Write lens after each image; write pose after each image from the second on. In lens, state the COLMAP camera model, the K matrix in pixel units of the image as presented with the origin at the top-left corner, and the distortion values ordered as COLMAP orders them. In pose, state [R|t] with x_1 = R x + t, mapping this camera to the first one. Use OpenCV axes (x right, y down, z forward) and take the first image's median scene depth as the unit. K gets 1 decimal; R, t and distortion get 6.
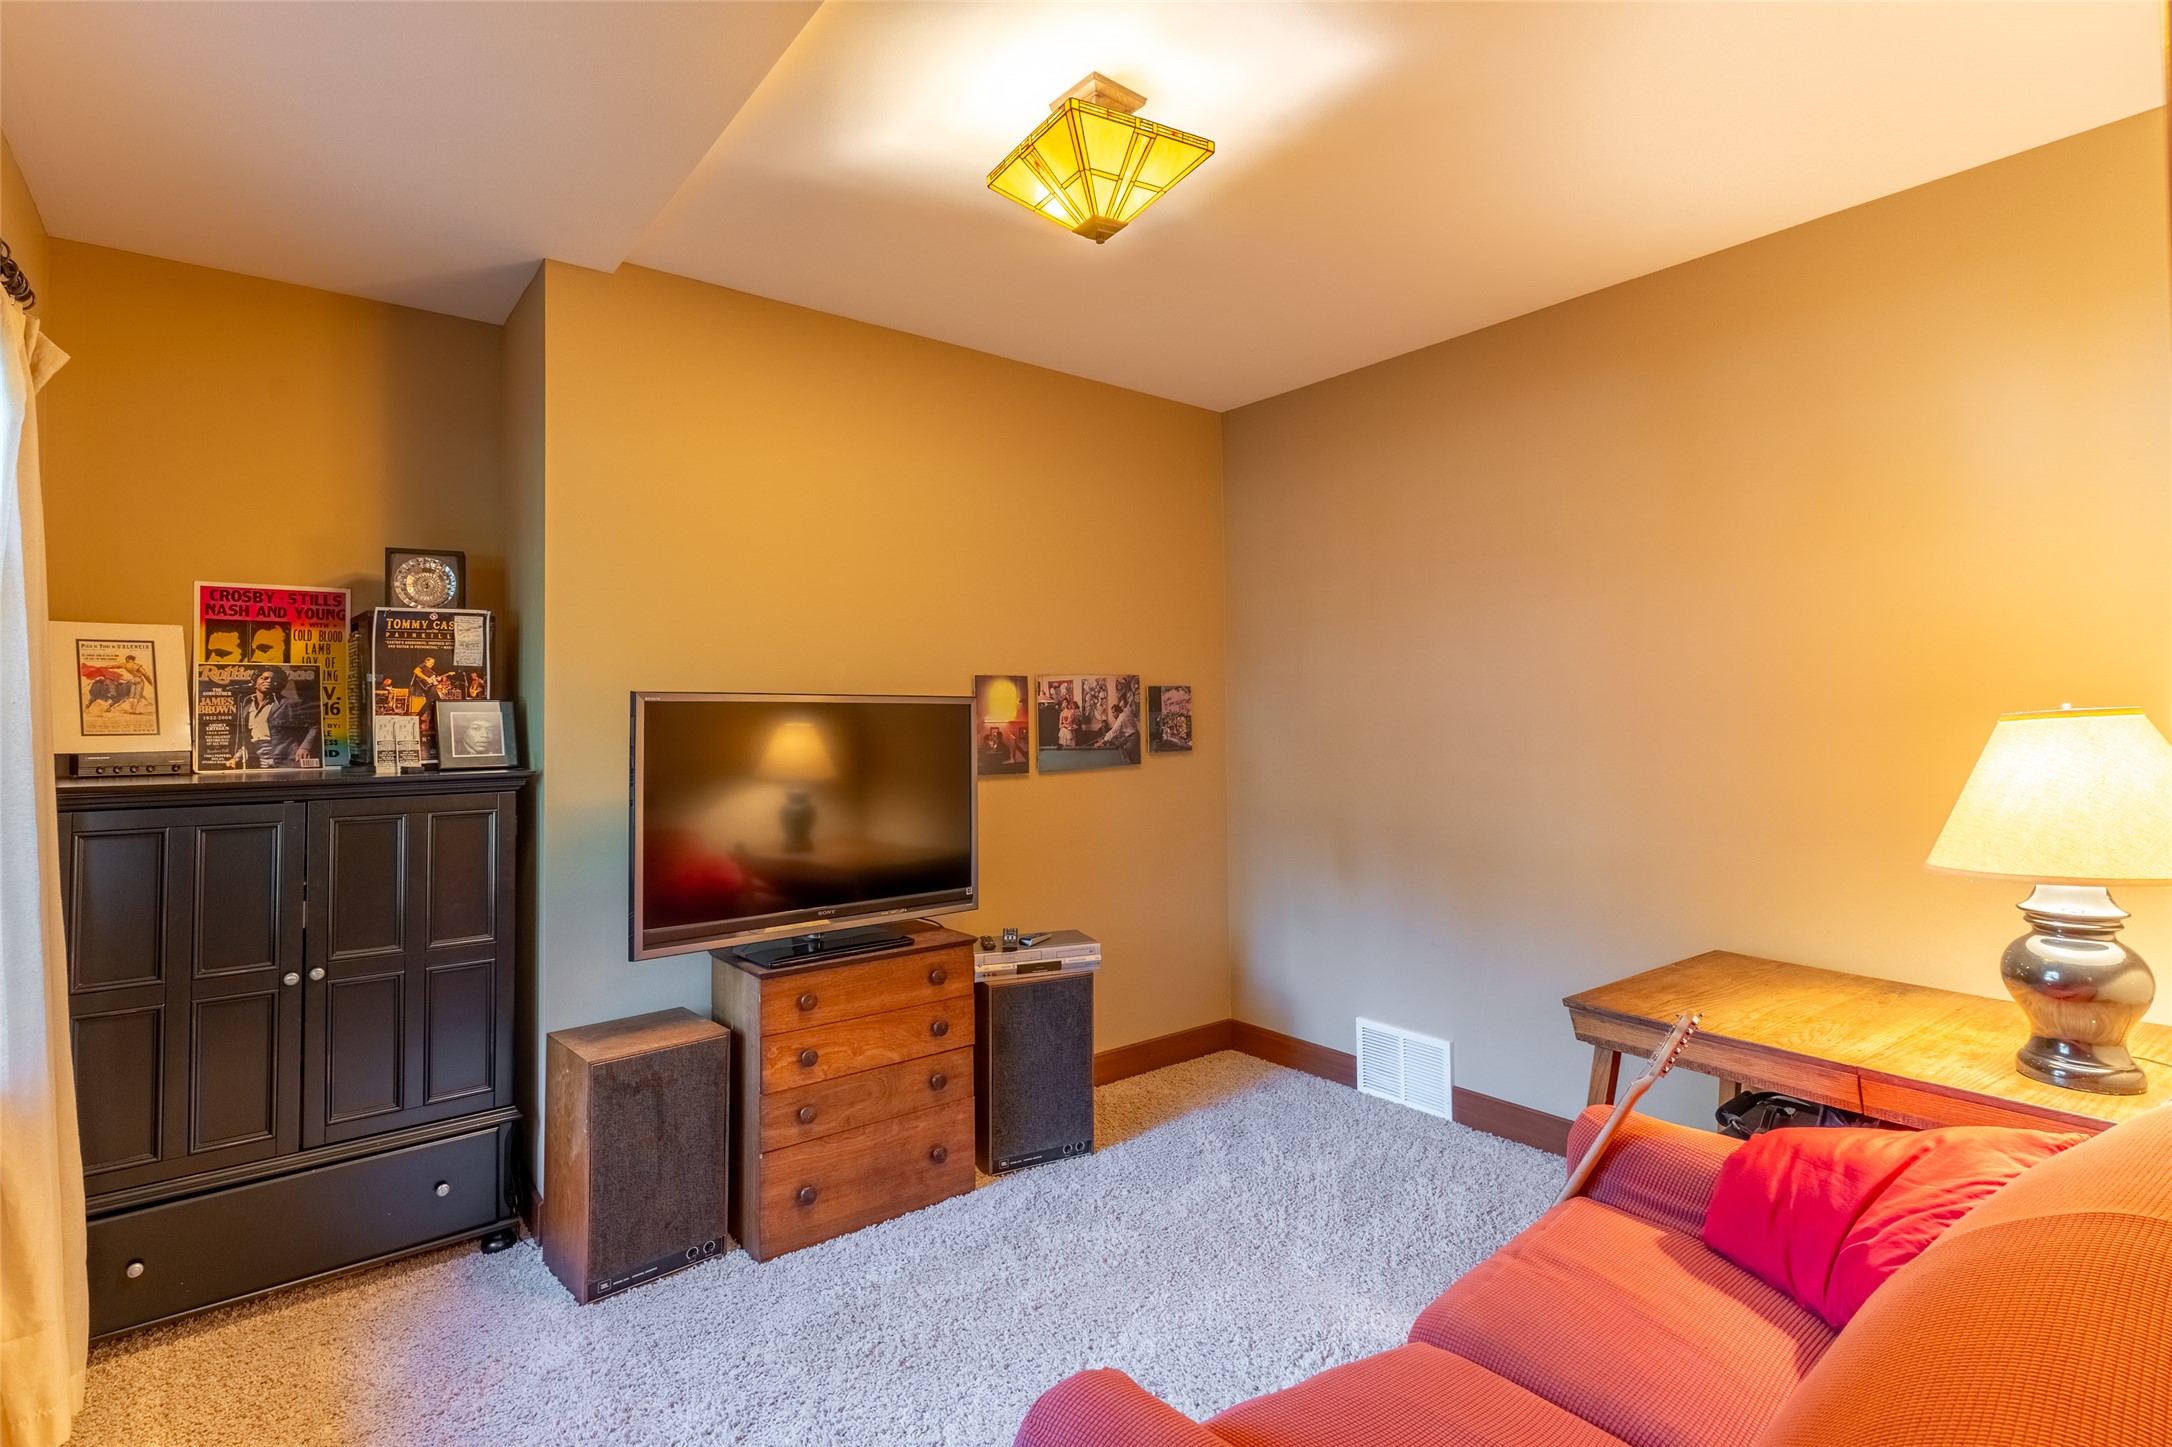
lens RADIAL K [[1025.8, 0, 1086.5], [0, 1025.8, 661.2], [0, 0, 1]] dist [0.000246, 0.000527]
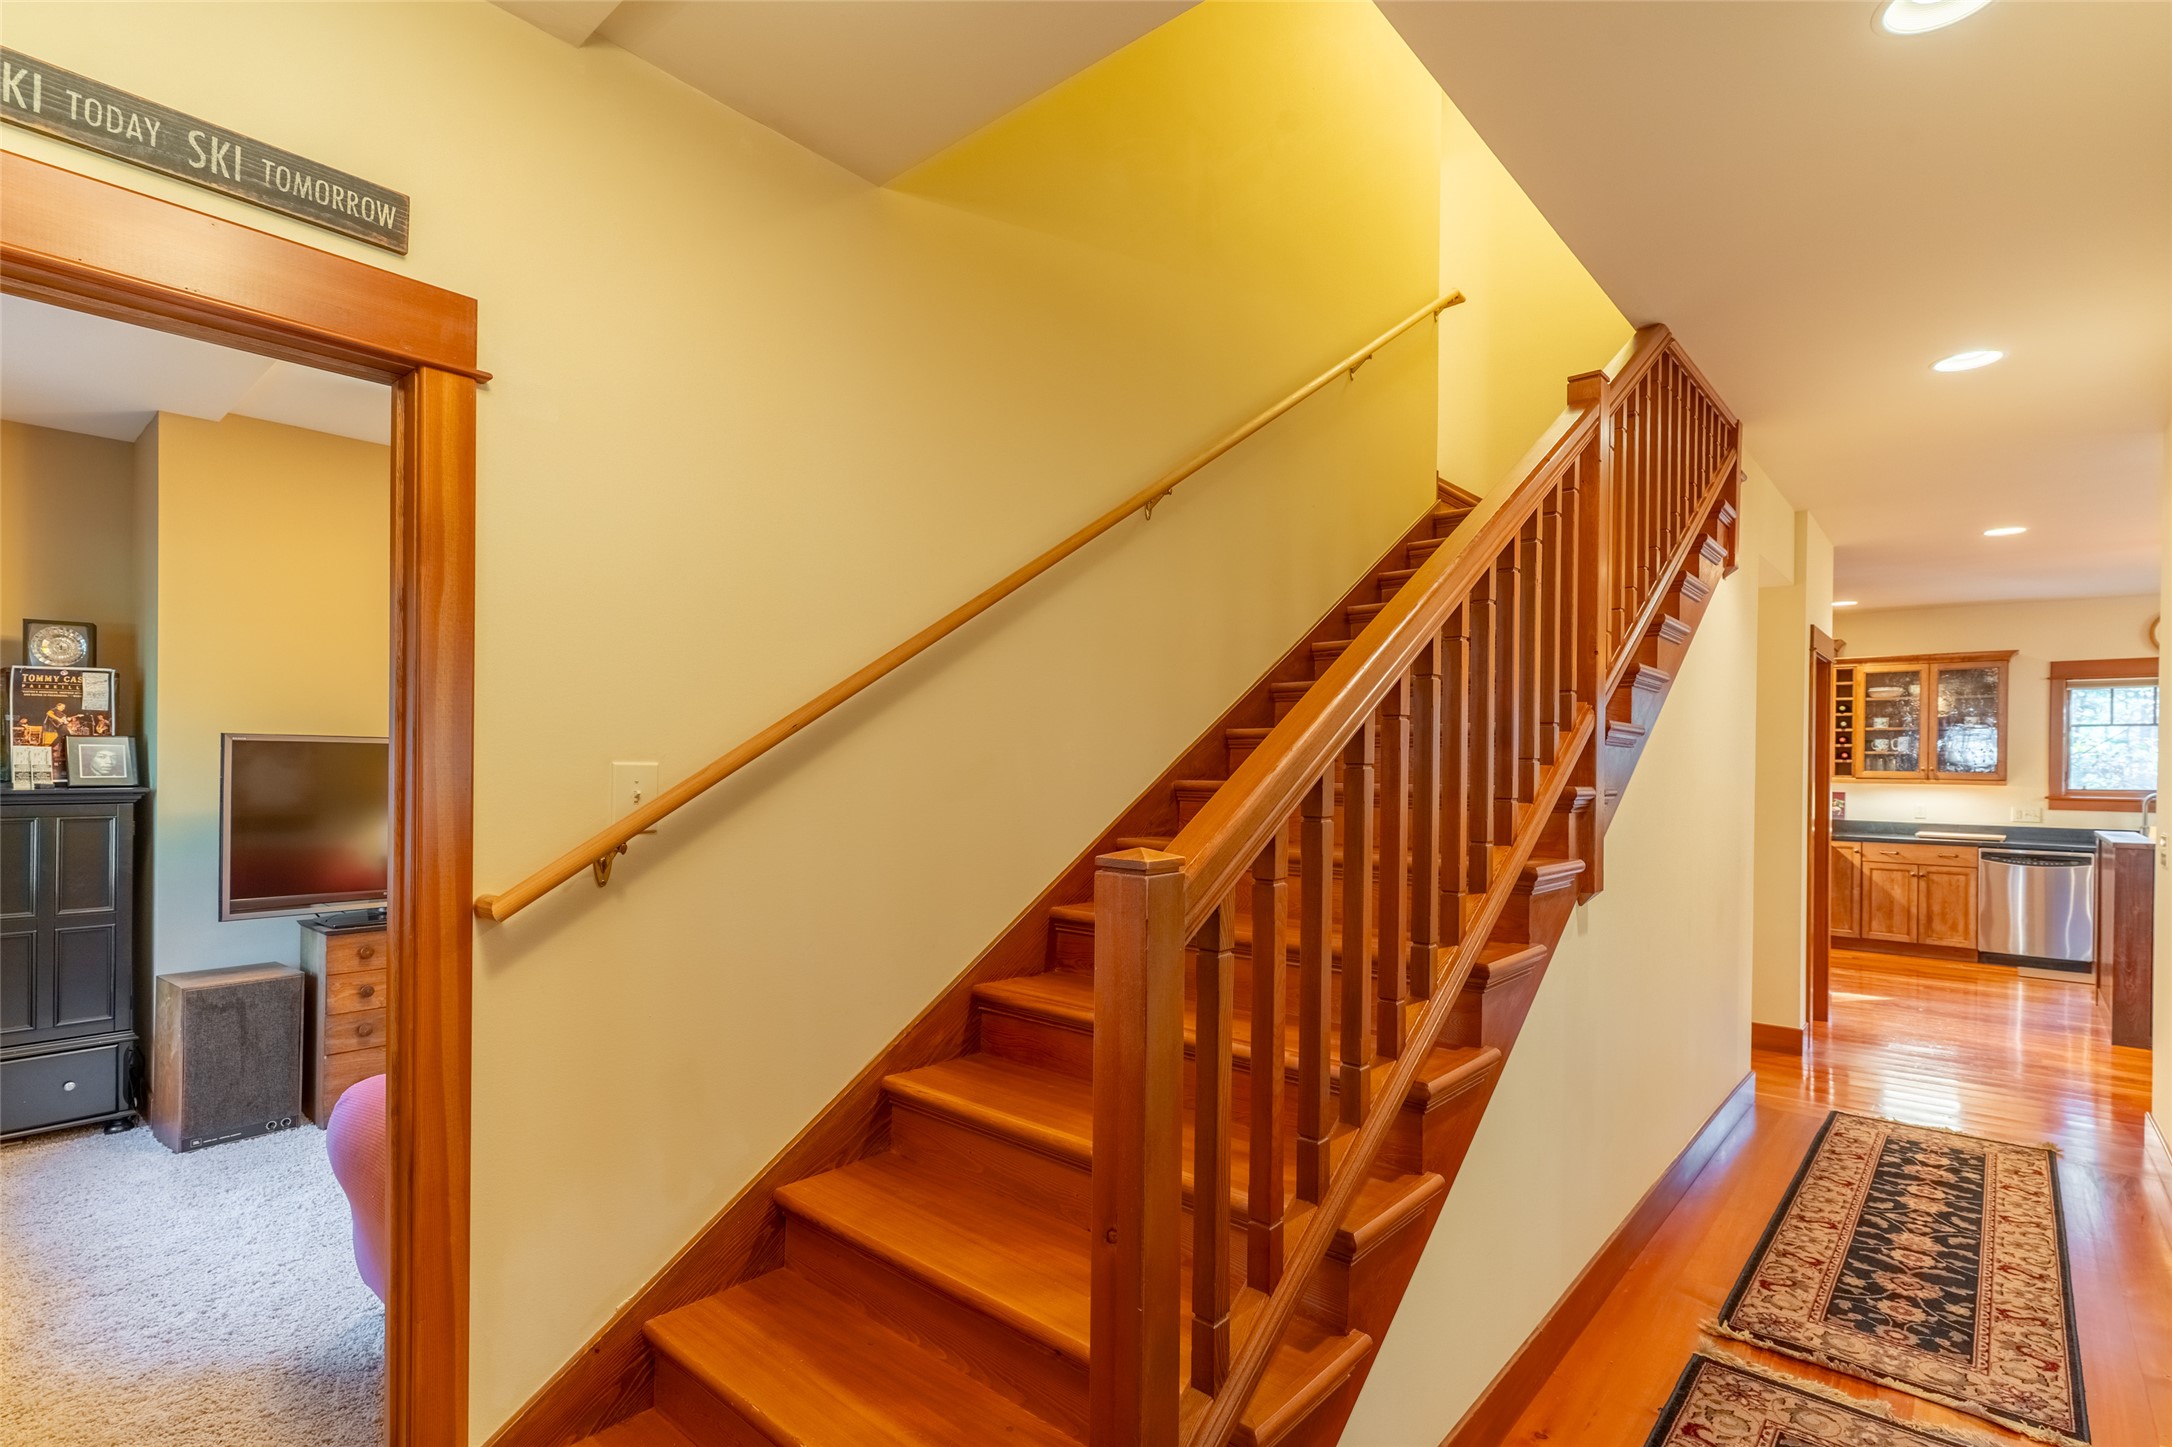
lens RADIAL K [[1029.7, 0, 1089.1], [0, 1029.7, 741.7], [0, 0, 1]] dist [0.001524, -0.000247]
pose [[0.984772, 0.024346, 0.172139, 0.462520], [-0.030624, 0.998956, 0.033910, -0.041190], [-0.171134, -0.038666, 0.984489, -0.571368]]
